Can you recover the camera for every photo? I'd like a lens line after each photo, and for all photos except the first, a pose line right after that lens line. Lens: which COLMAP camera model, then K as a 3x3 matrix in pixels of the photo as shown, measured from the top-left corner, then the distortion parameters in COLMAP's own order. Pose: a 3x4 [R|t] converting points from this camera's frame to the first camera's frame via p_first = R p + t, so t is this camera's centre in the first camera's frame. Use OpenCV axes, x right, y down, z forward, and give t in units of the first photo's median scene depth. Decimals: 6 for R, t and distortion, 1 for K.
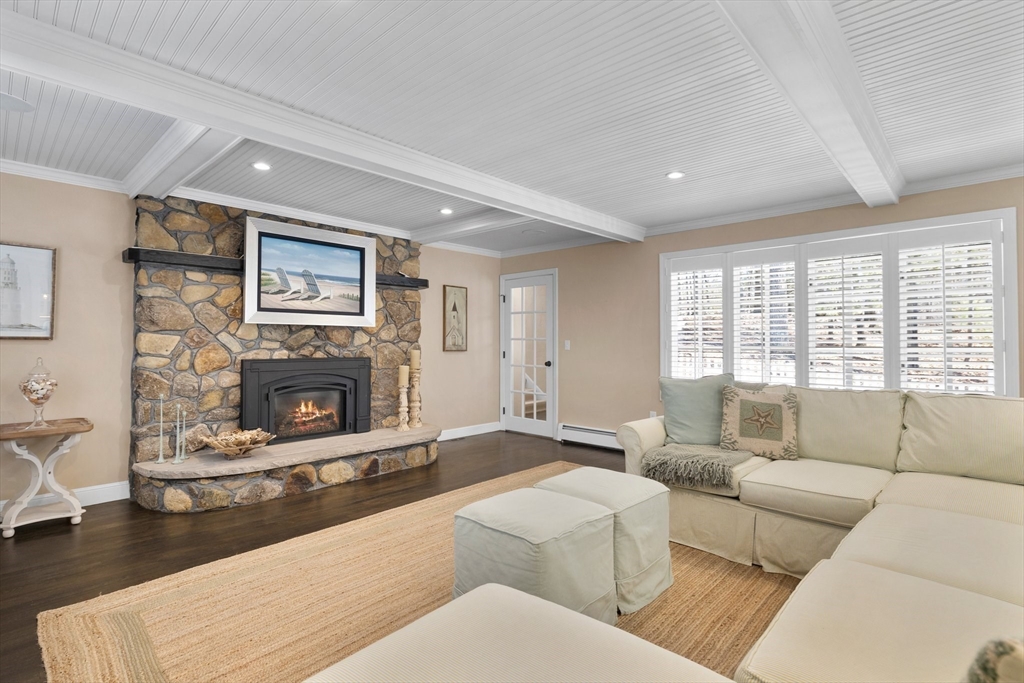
lens RADIAL K [[492.4, 0, 506.9], [0, 492.4, 339.1], [0, 0, 1]] dist [-0.008219, 0.000688]
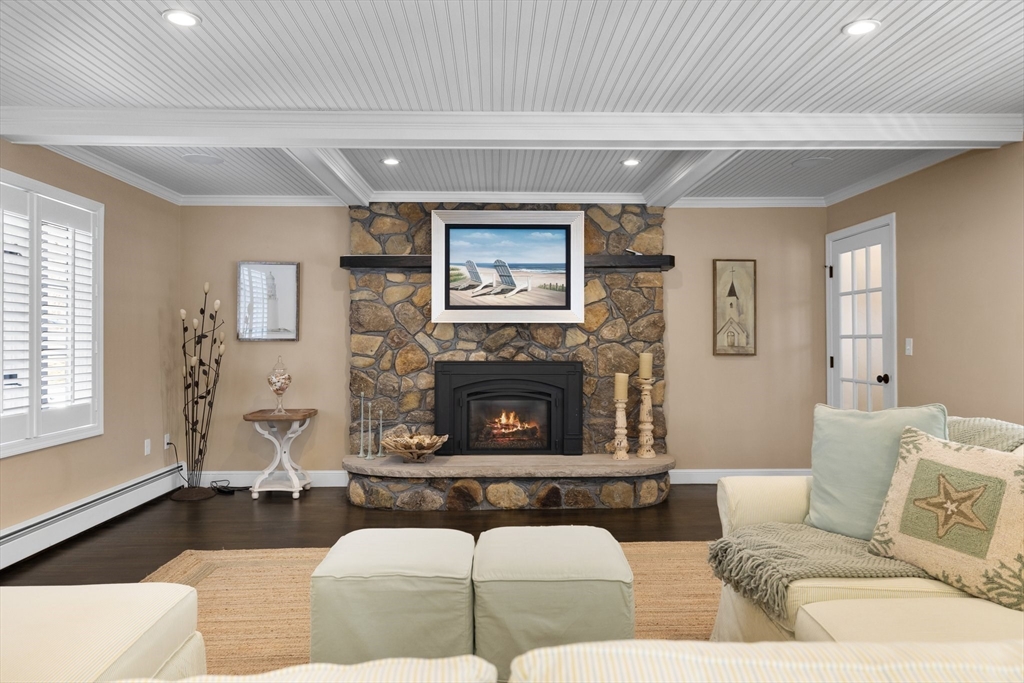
lens RADIAL K [[679.1, 0, 513.3], [0, 679.1, 340.3], [0, 0, 1]] dist [-0.006299, 0.000329]
pose [[0.704847, -0.004113, -0.709348, 0.506406], [0.006245, 0.999980, 0.000406, 0.002019], [0.709332, -0.004716, 0.704859, 0.182439]]
